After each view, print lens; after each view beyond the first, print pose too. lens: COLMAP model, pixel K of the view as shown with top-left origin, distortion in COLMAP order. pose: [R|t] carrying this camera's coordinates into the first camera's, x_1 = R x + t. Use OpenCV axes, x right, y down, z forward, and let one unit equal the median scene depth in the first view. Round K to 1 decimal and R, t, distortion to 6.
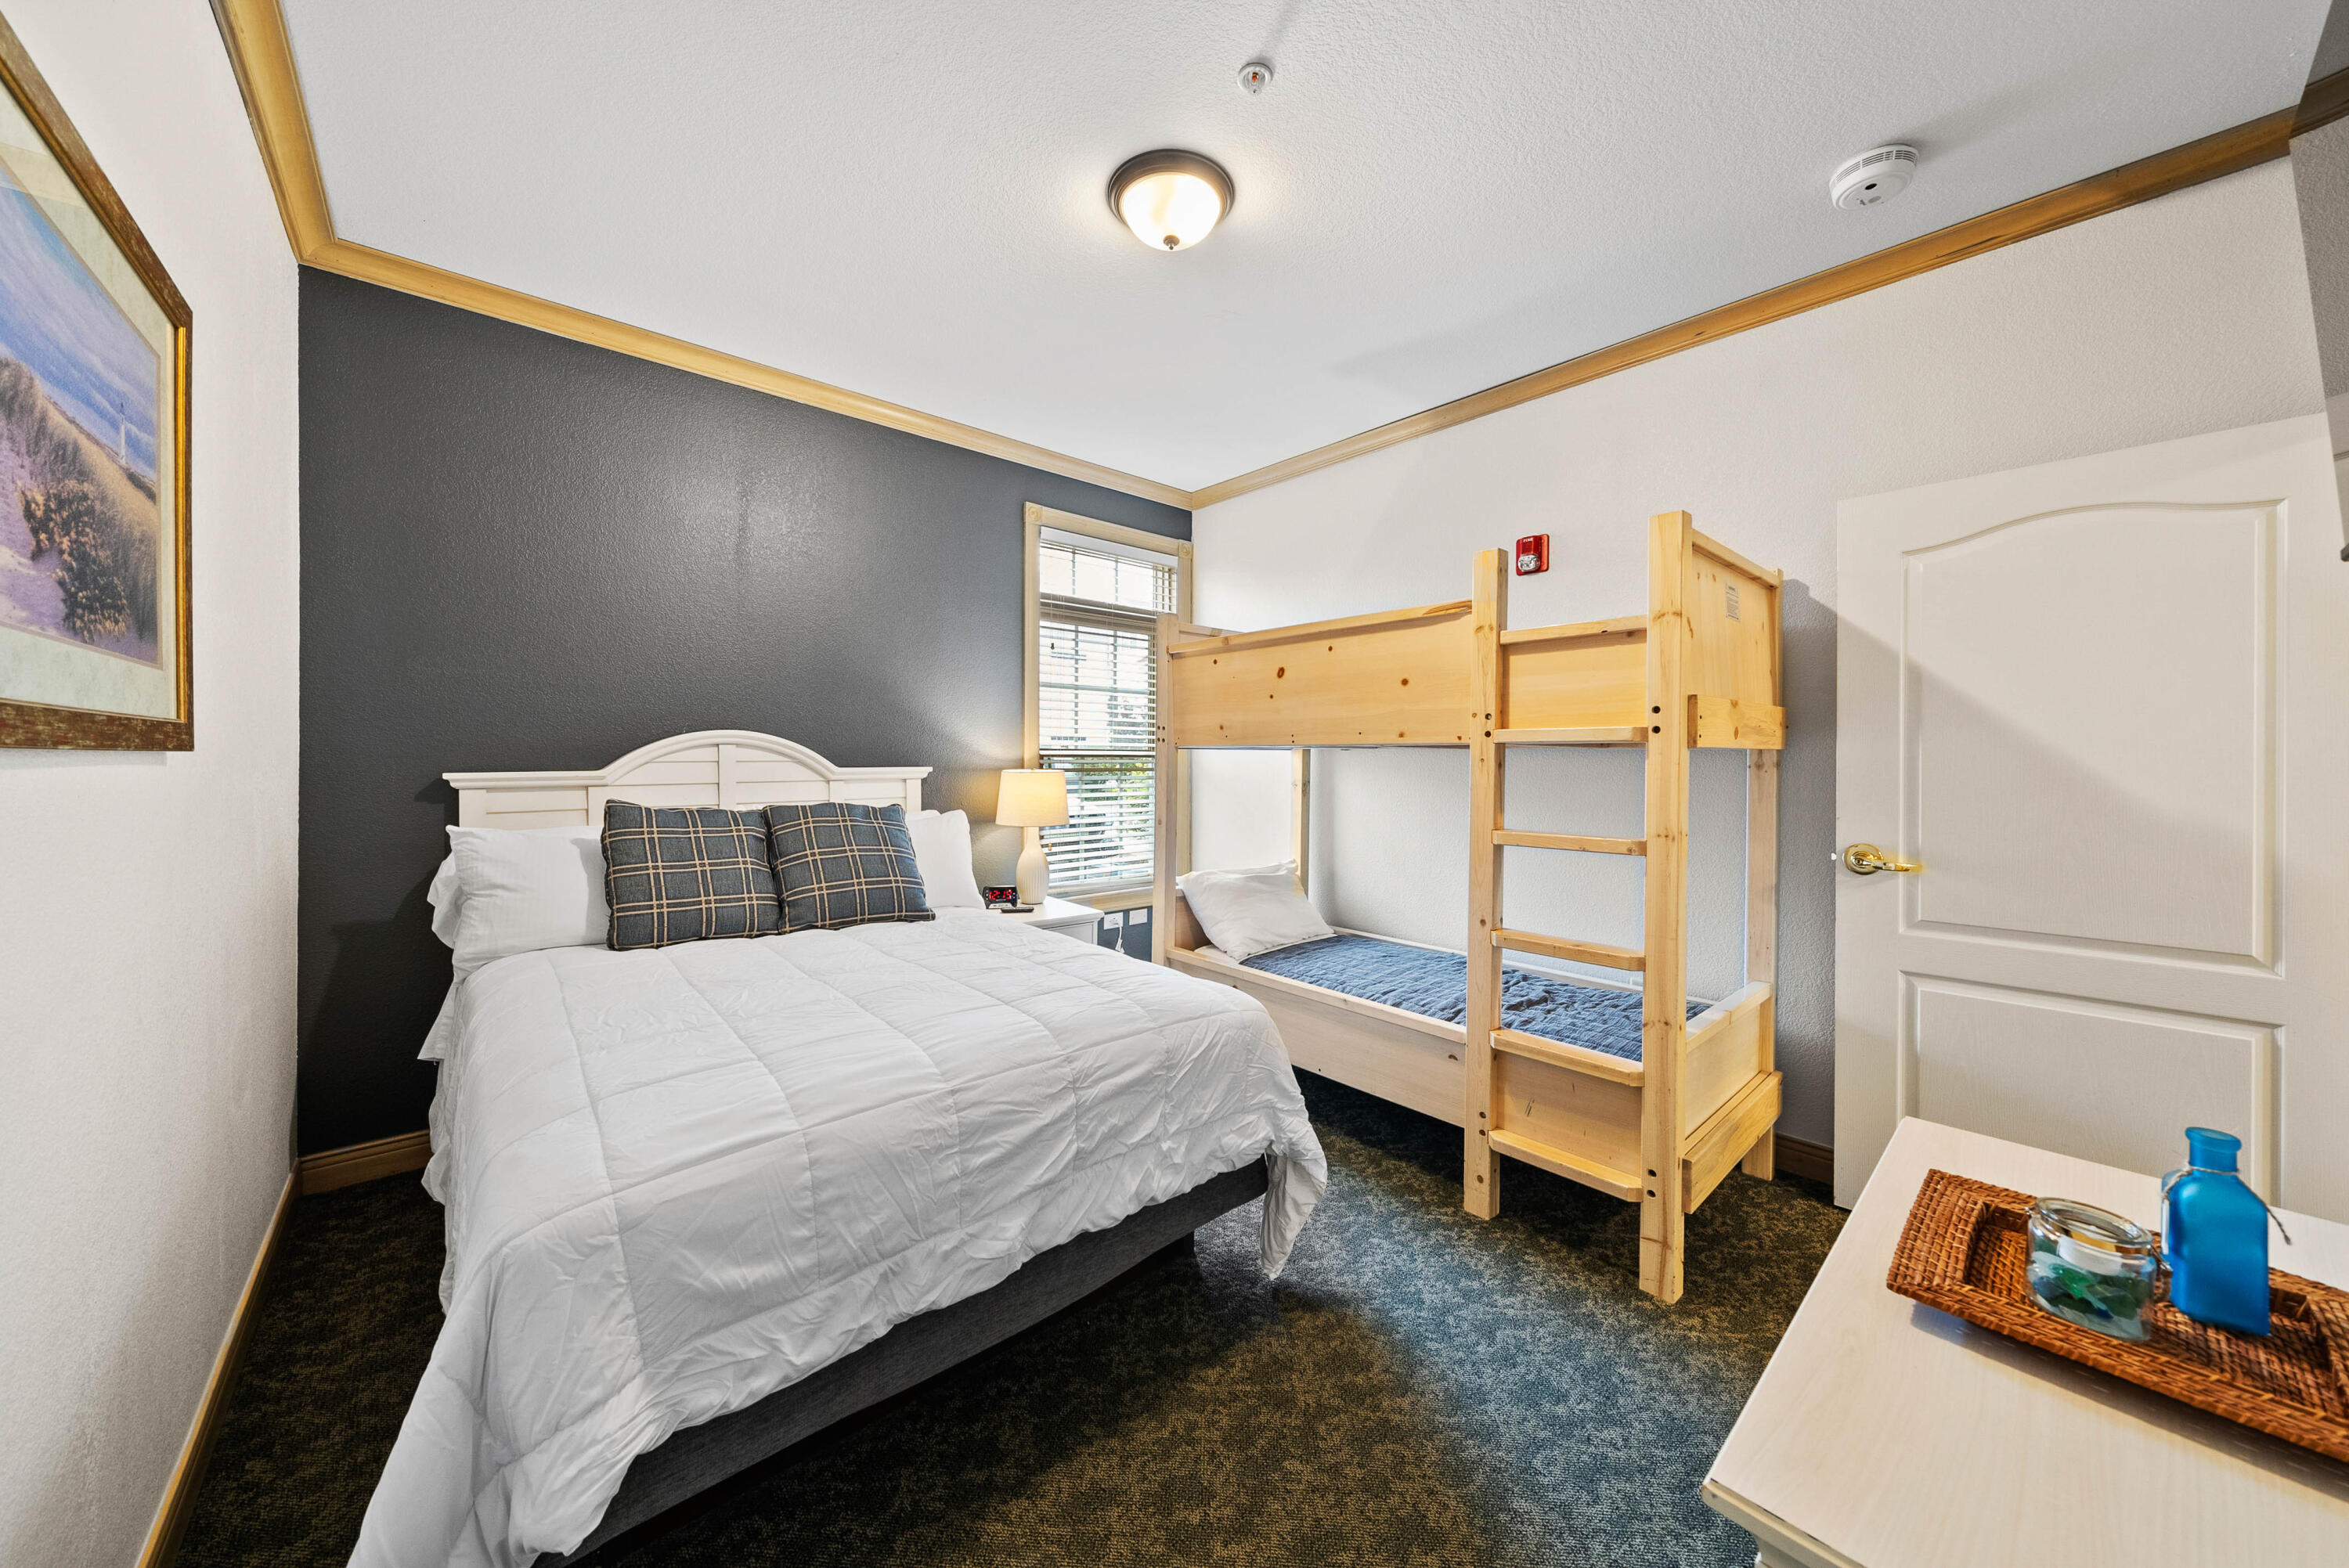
lens RADIAL K [[809.3, 0, 1174.7], [0, 809.3, 772.6], [0, 0, 1]] dist [0.000541, 0.000139]
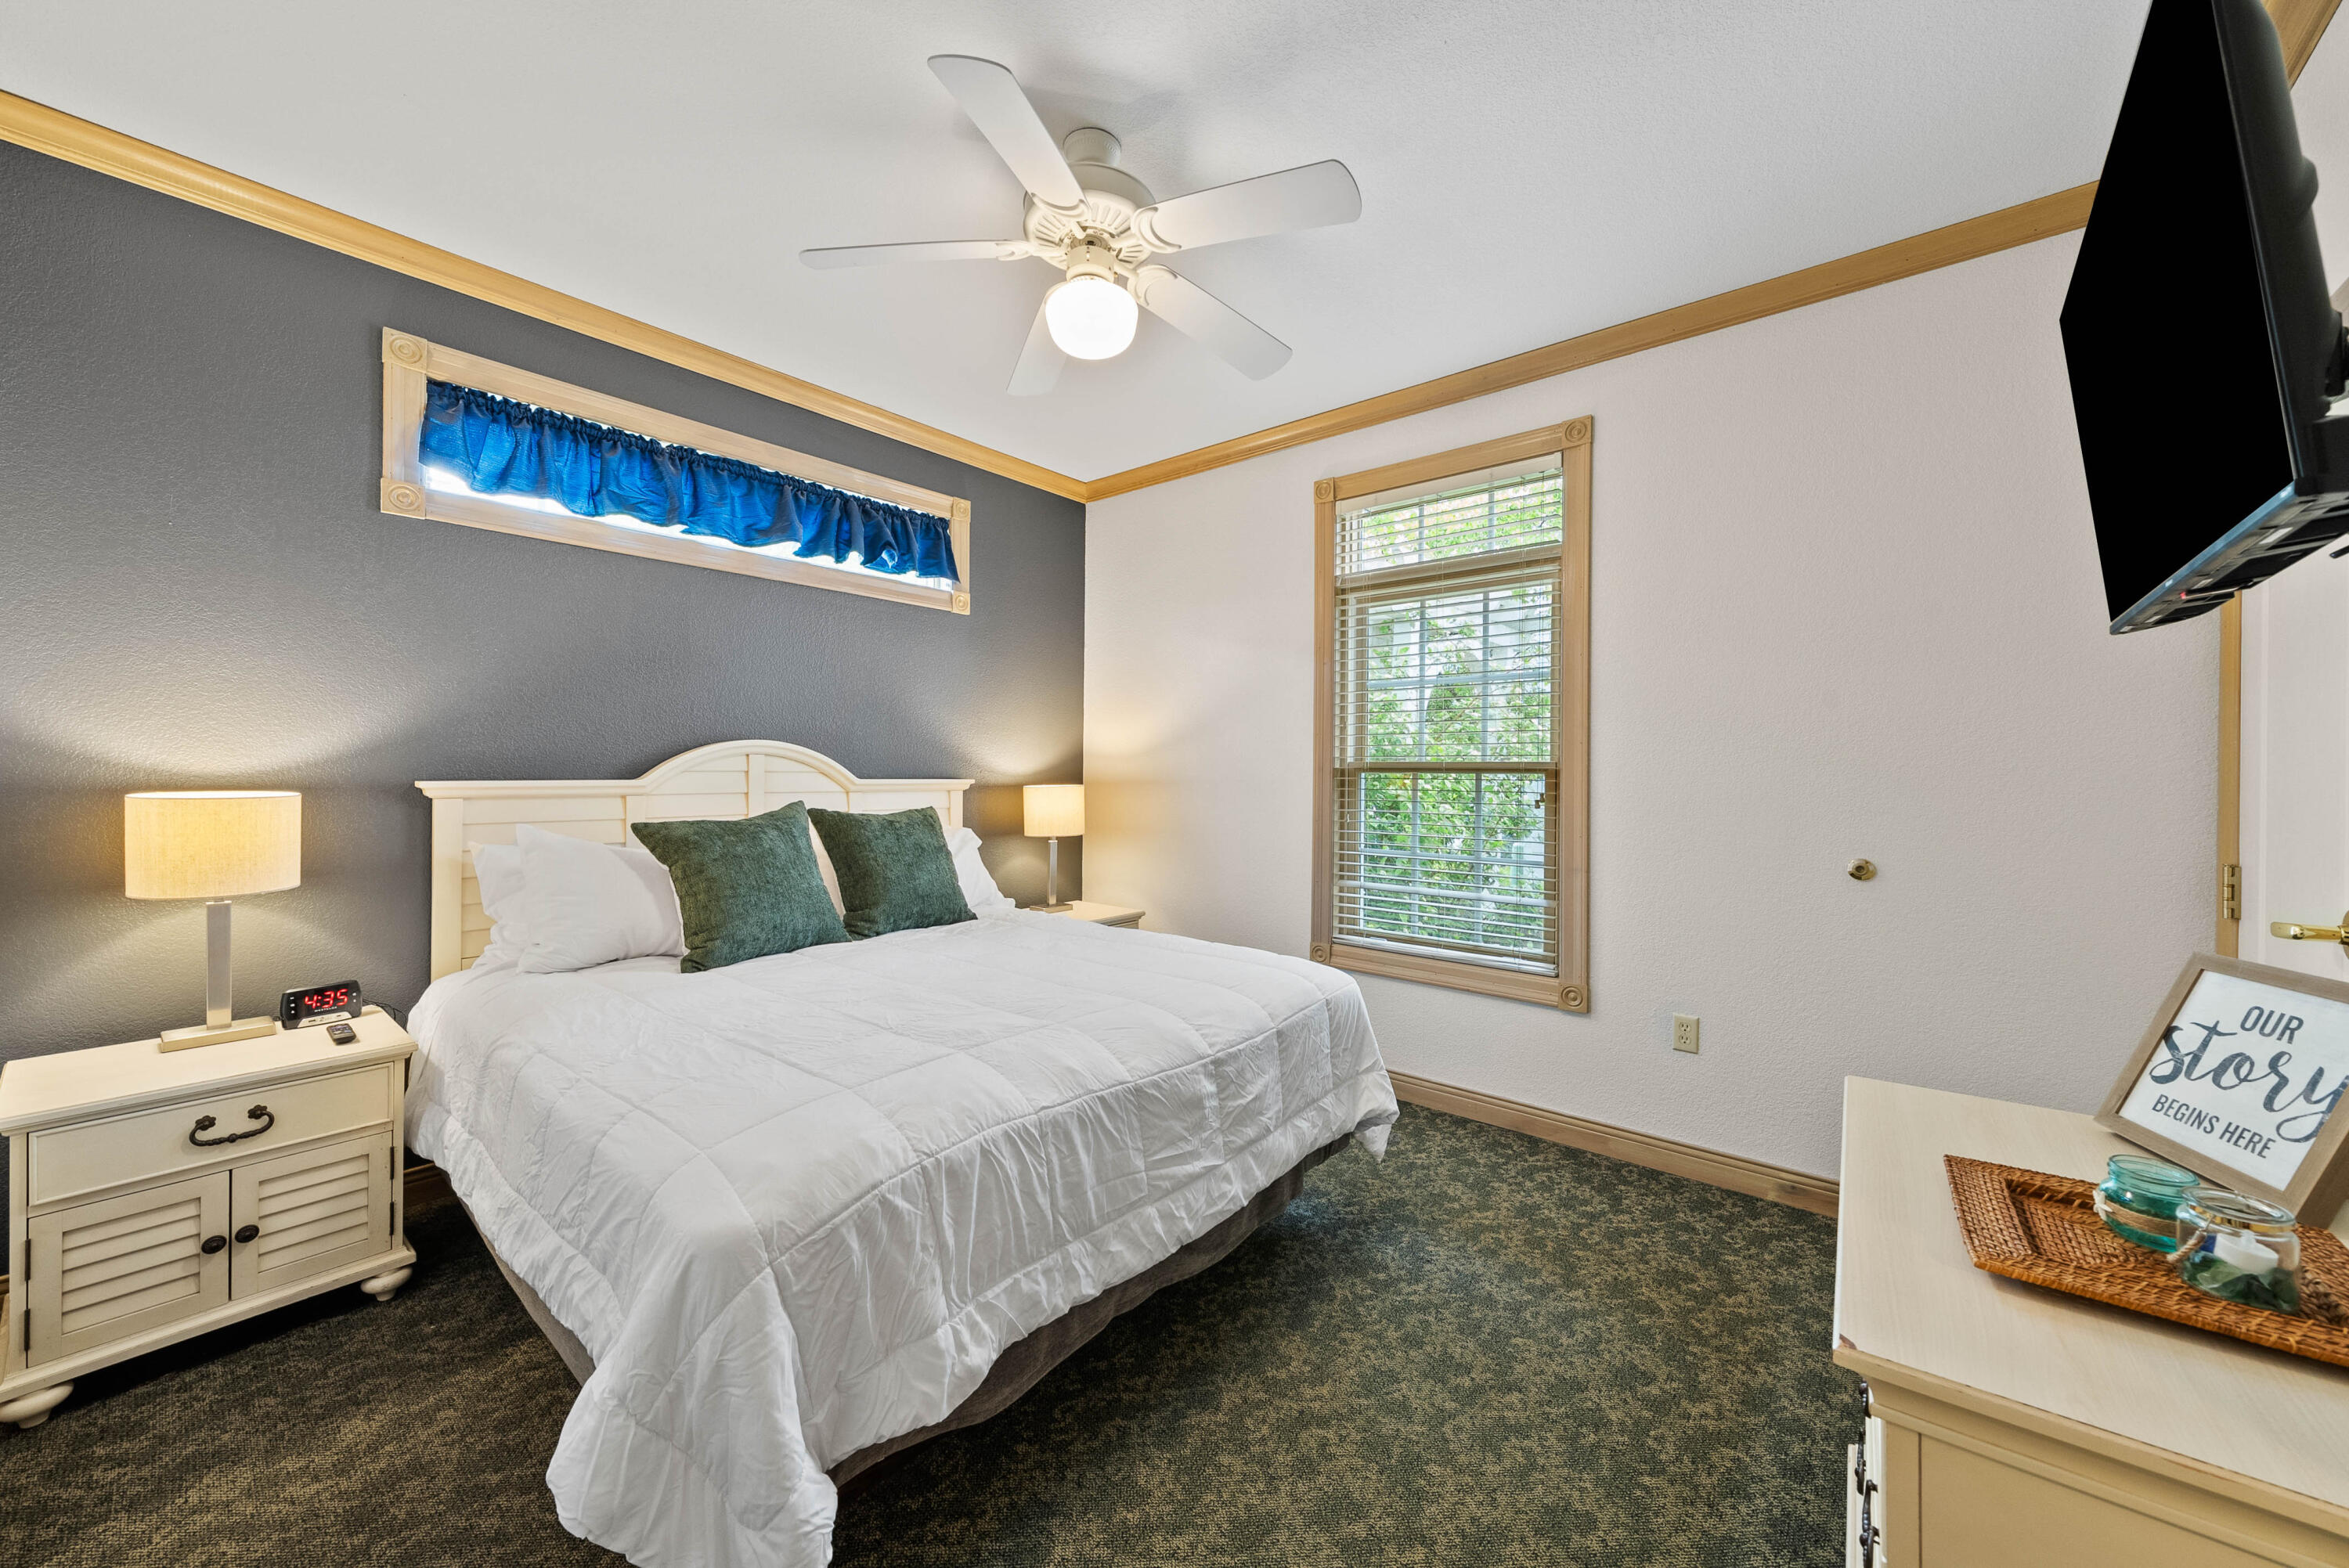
lens RADIAL K [[875.5, 0, 1174.1], [0, 875.5, 765.4], [0, 0, 1]] dist [-0.000999, -0.000341]
pose [[0.987436, 0.005444, 0.157927, -0.108124], [-0.003427, 0.999909, -0.013045, -0.004682], [-0.157984, 0.012340, 0.987365, -0.100964]]
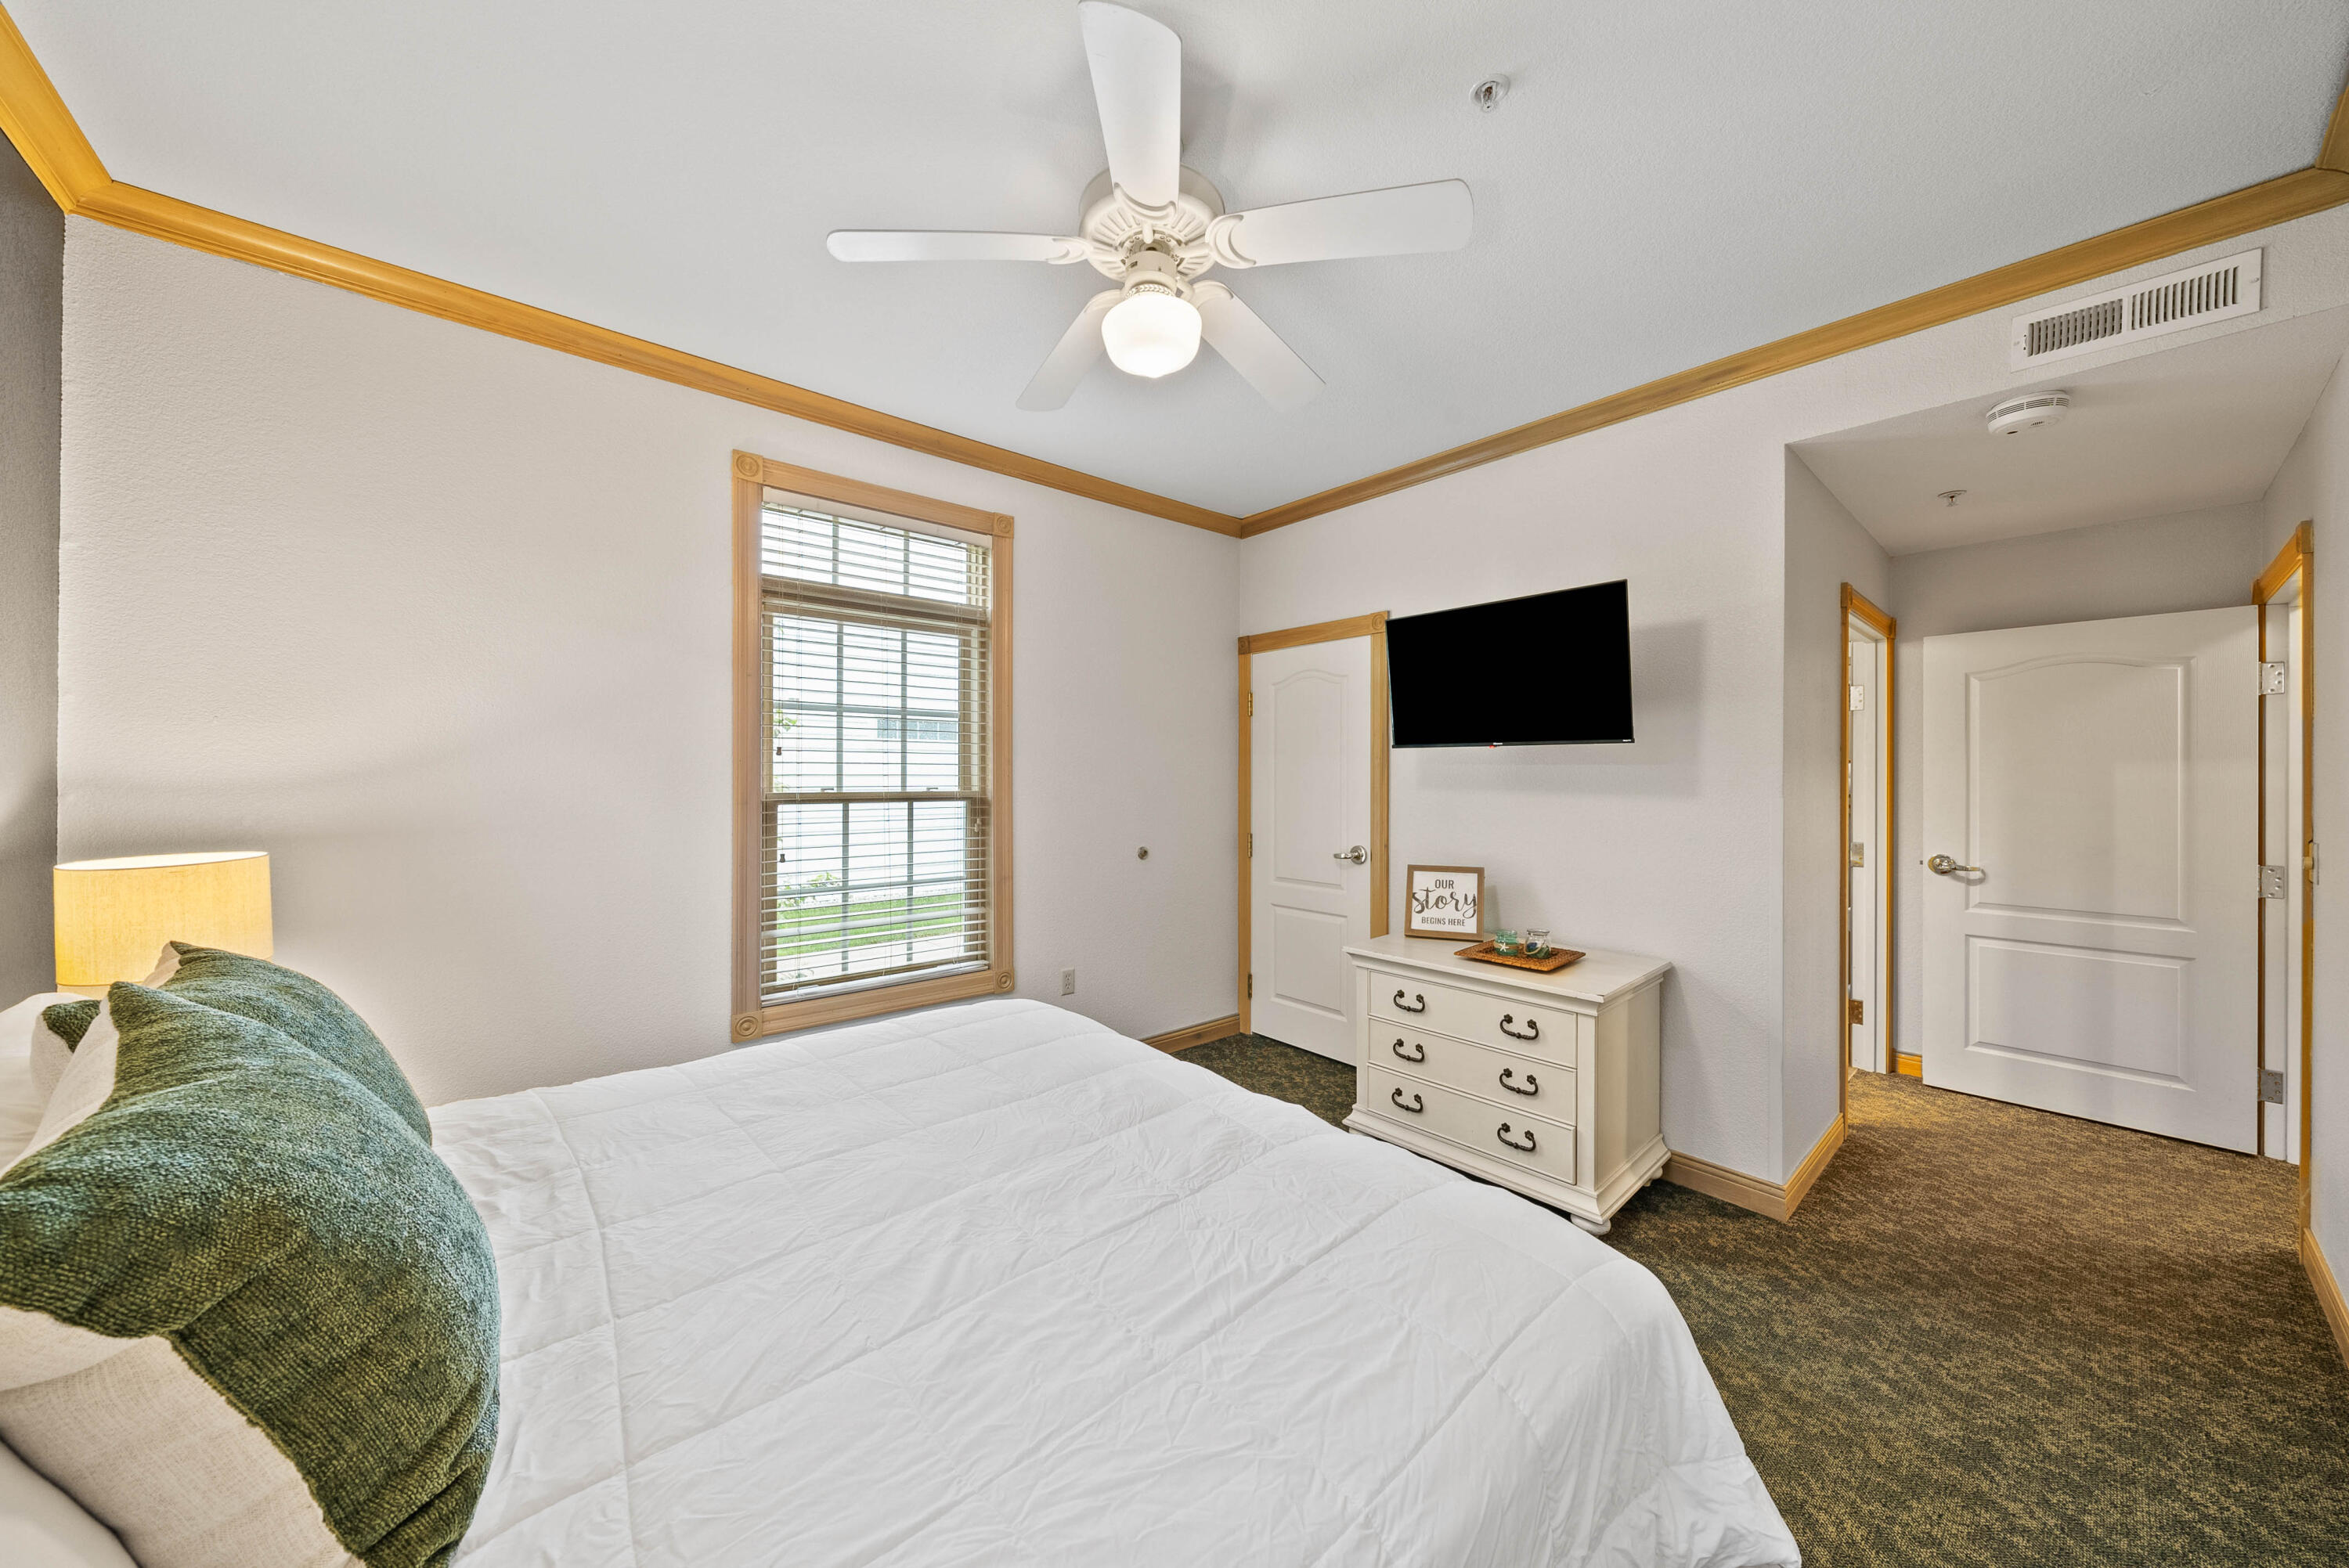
lens RADIAL K [[841.2, 0, 1171.9], [0, 841.2, 779.2], [0, 0, 1]] dist [0.000606, 0.000170]
pose [[-0.019940, -0.008553, 0.999765, -0.807263], [0.004836, 0.999951, 0.008651, -0.059057], [-0.999789, 0.005007, -0.019897, 0.733384]]
